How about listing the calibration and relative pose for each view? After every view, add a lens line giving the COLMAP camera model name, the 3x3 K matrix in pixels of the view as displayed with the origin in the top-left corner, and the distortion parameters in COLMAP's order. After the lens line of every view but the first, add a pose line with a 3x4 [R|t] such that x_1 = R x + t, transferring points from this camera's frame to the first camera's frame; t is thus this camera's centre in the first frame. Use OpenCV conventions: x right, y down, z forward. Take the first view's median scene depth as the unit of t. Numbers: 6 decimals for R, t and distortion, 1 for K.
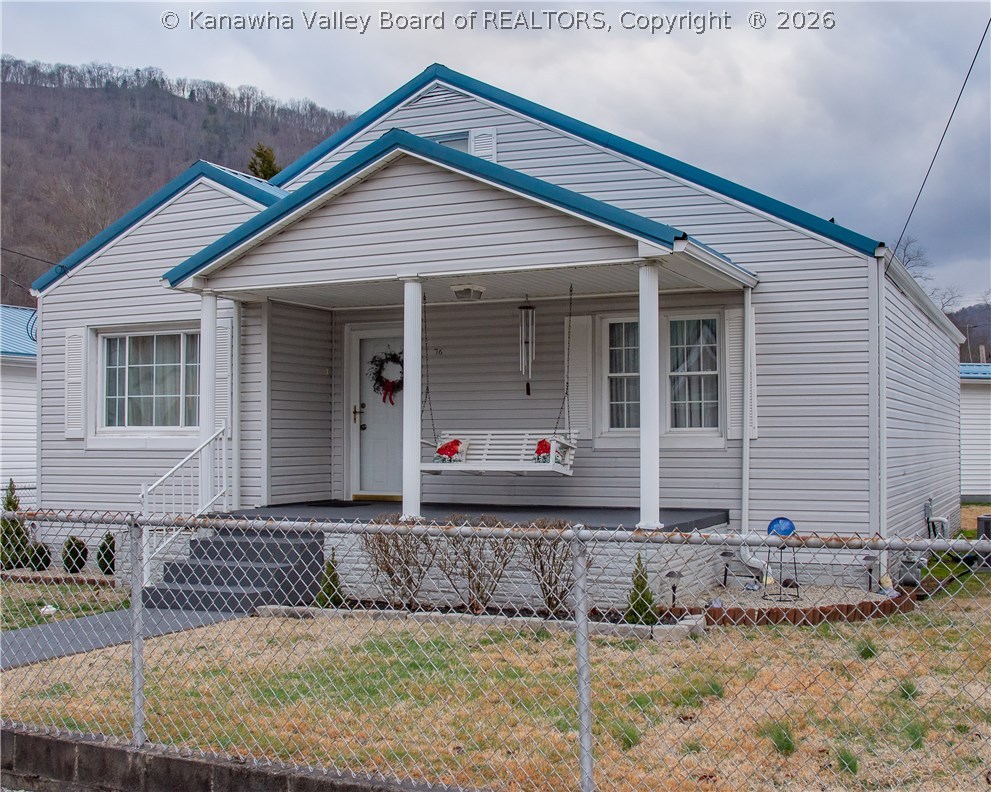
lens RADIAL K [[1146.7, 0, 495.5], [0, 1146.7, 396.0], [0, 0, 1]] dist [-0.011434, -0.006633]
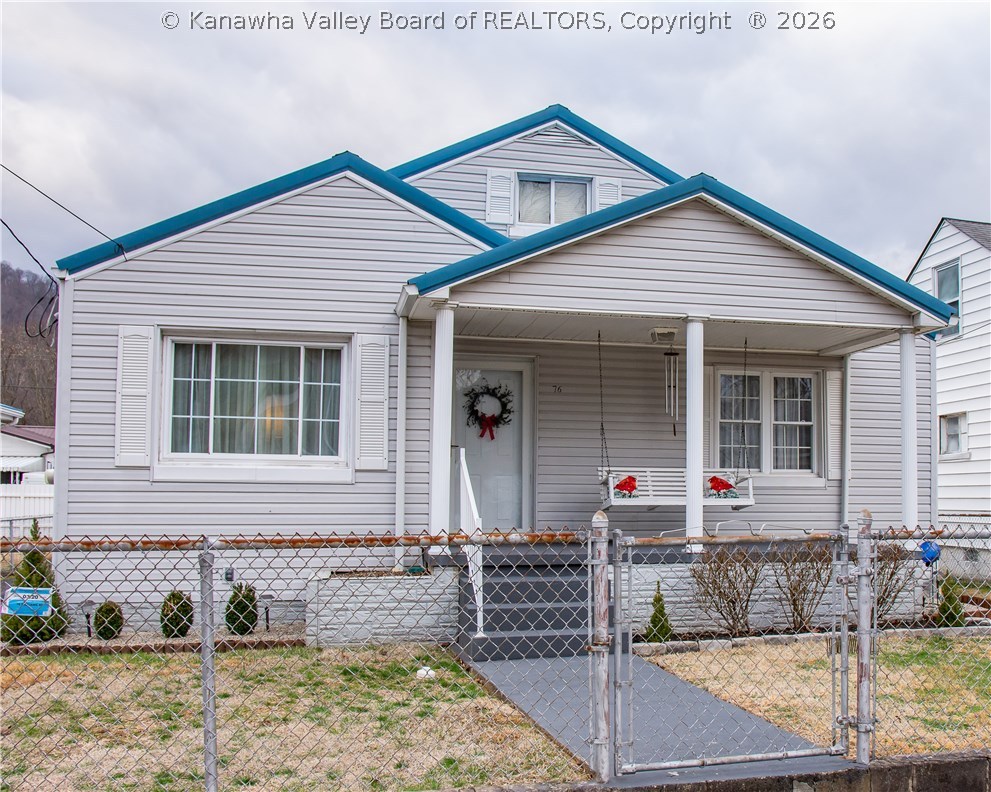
lens RADIAL K [[1109.0, 0, 496.2], [0, 1109.0, 422.2], [0, 0, 1]] dist [-0.036682, -0.018195]
pose [[0.780300, 0.049318, 0.623457, -0.690839], [-0.033360, 0.998749, -0.037251, 0.028481], [-0.624515, 0.008269, 0.780969, 0.273847]]
